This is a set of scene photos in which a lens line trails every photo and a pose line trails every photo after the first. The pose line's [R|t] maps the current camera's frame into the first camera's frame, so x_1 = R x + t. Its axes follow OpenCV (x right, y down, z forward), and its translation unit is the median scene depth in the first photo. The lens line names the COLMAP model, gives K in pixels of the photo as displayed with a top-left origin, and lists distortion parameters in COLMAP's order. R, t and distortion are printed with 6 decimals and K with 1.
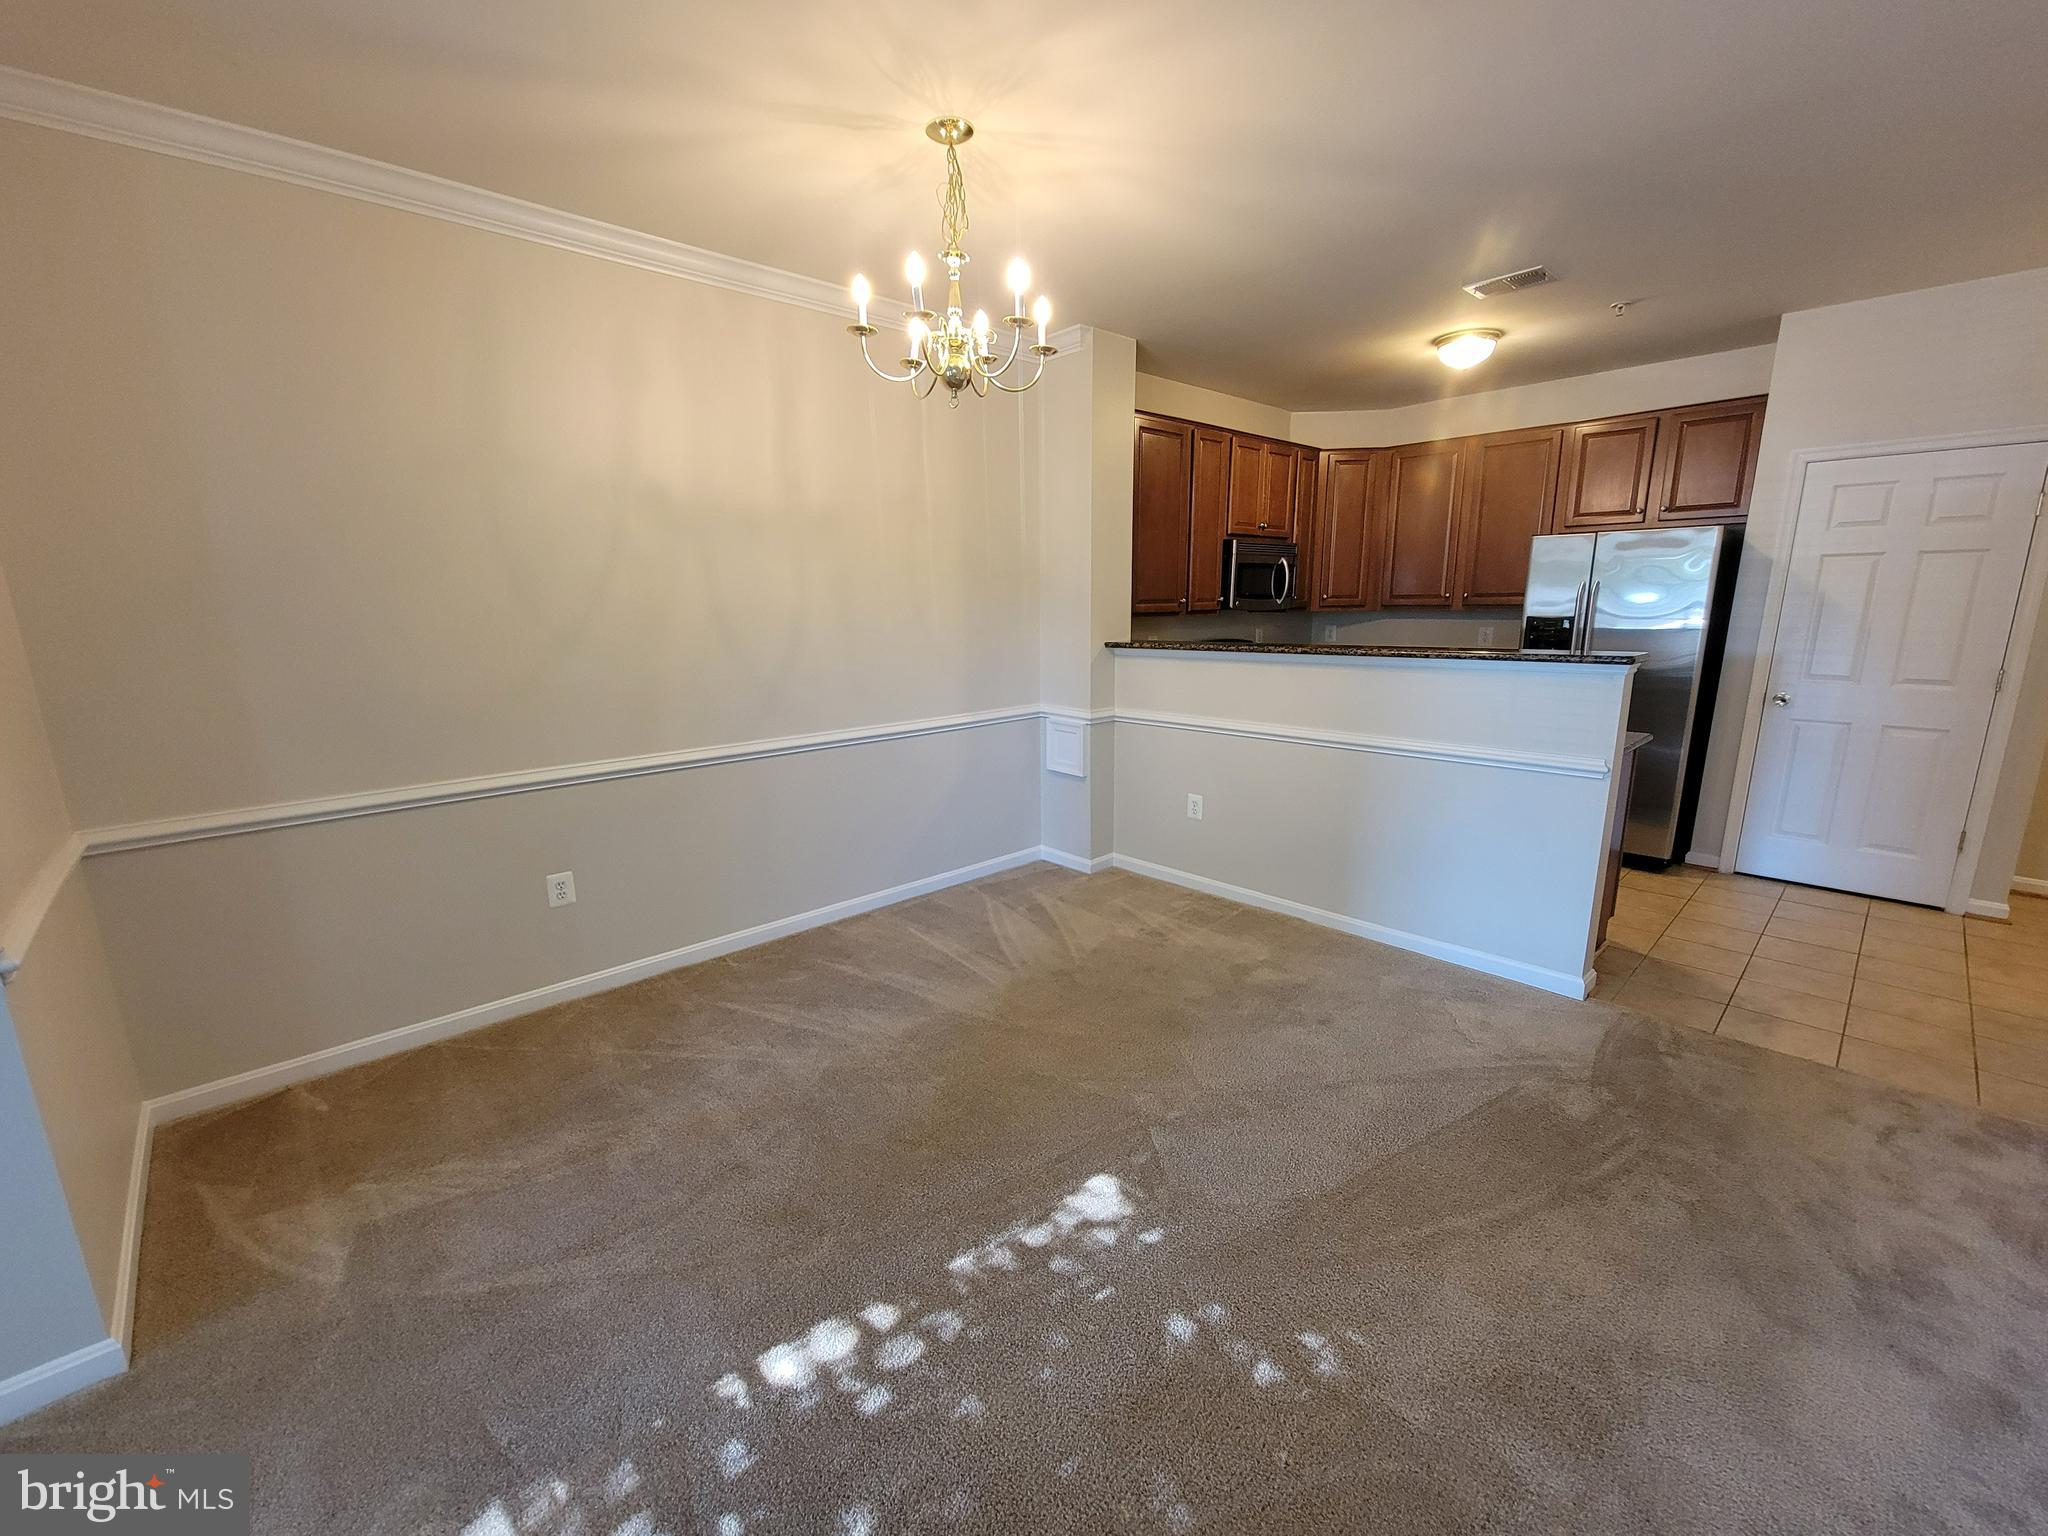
lens RADIAL K [[835.6, 0, 1025.4], [0, 835.6, 779.7], [0, 0, 1]] dist [-0.004705, 0.000169]
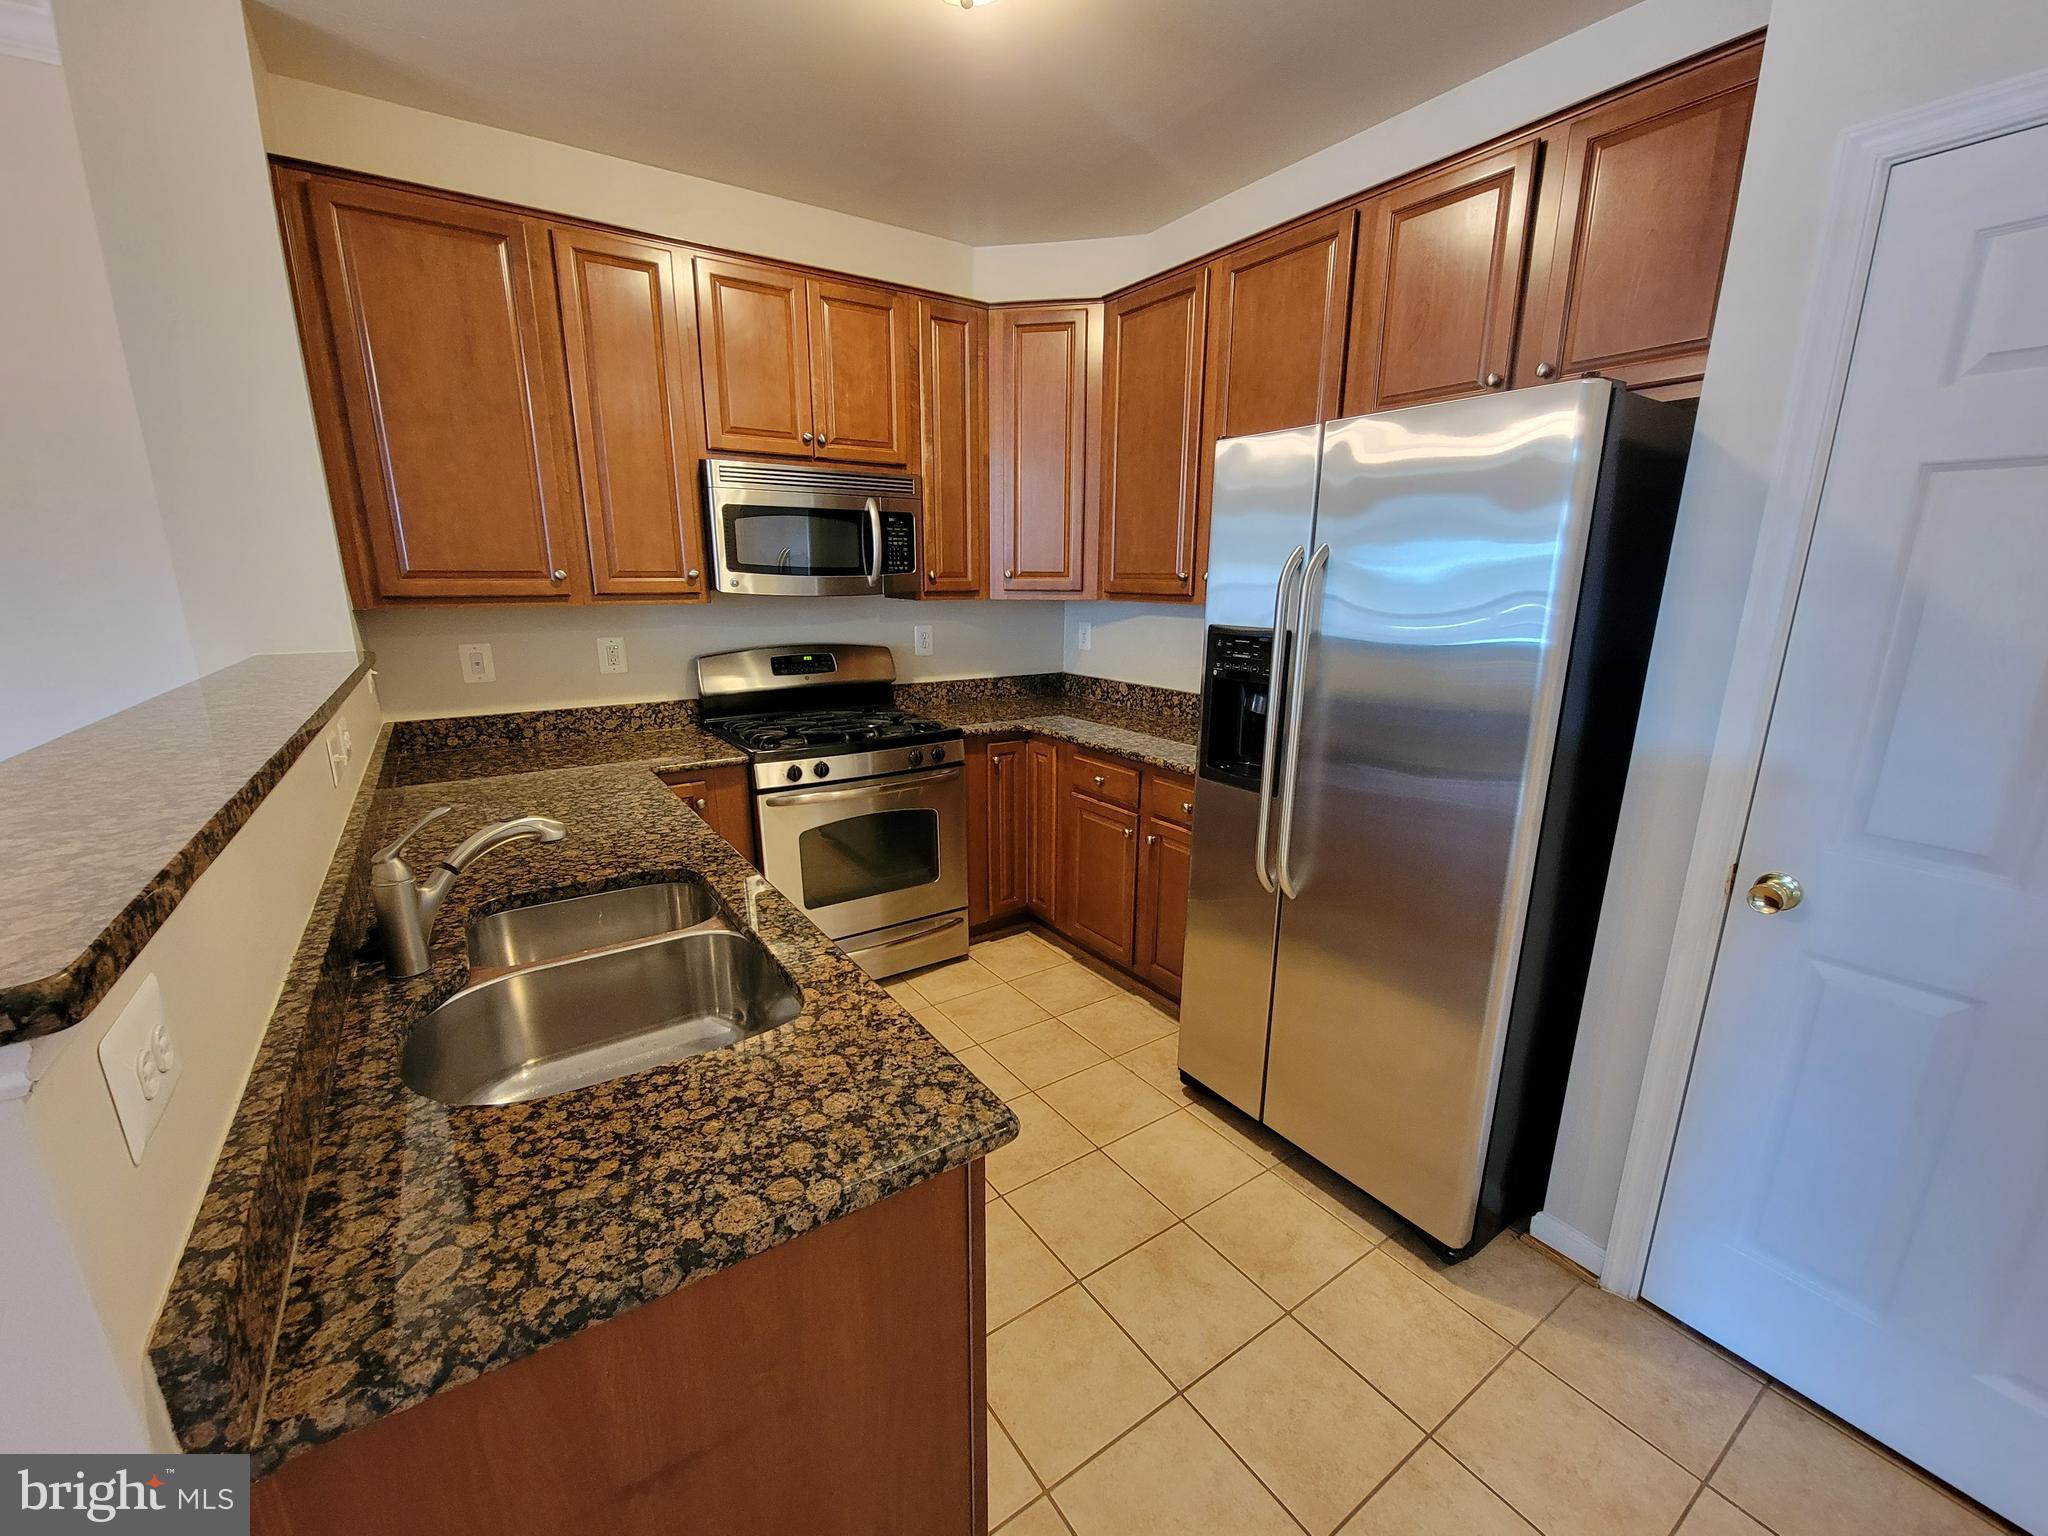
lens RADIAL K [[835.6, 0, 1031.1], [0, 835.6, 779.3], [0, 0, 1]] dist [-0.004705, 0.000169]
pose [[0.986717, 0.057529, -0.151924, 0.550649], [-0.052665, 0.997968, 0.035852, -0.118564], [0.153678, -0.027375, 0.987742, 0.515180]]
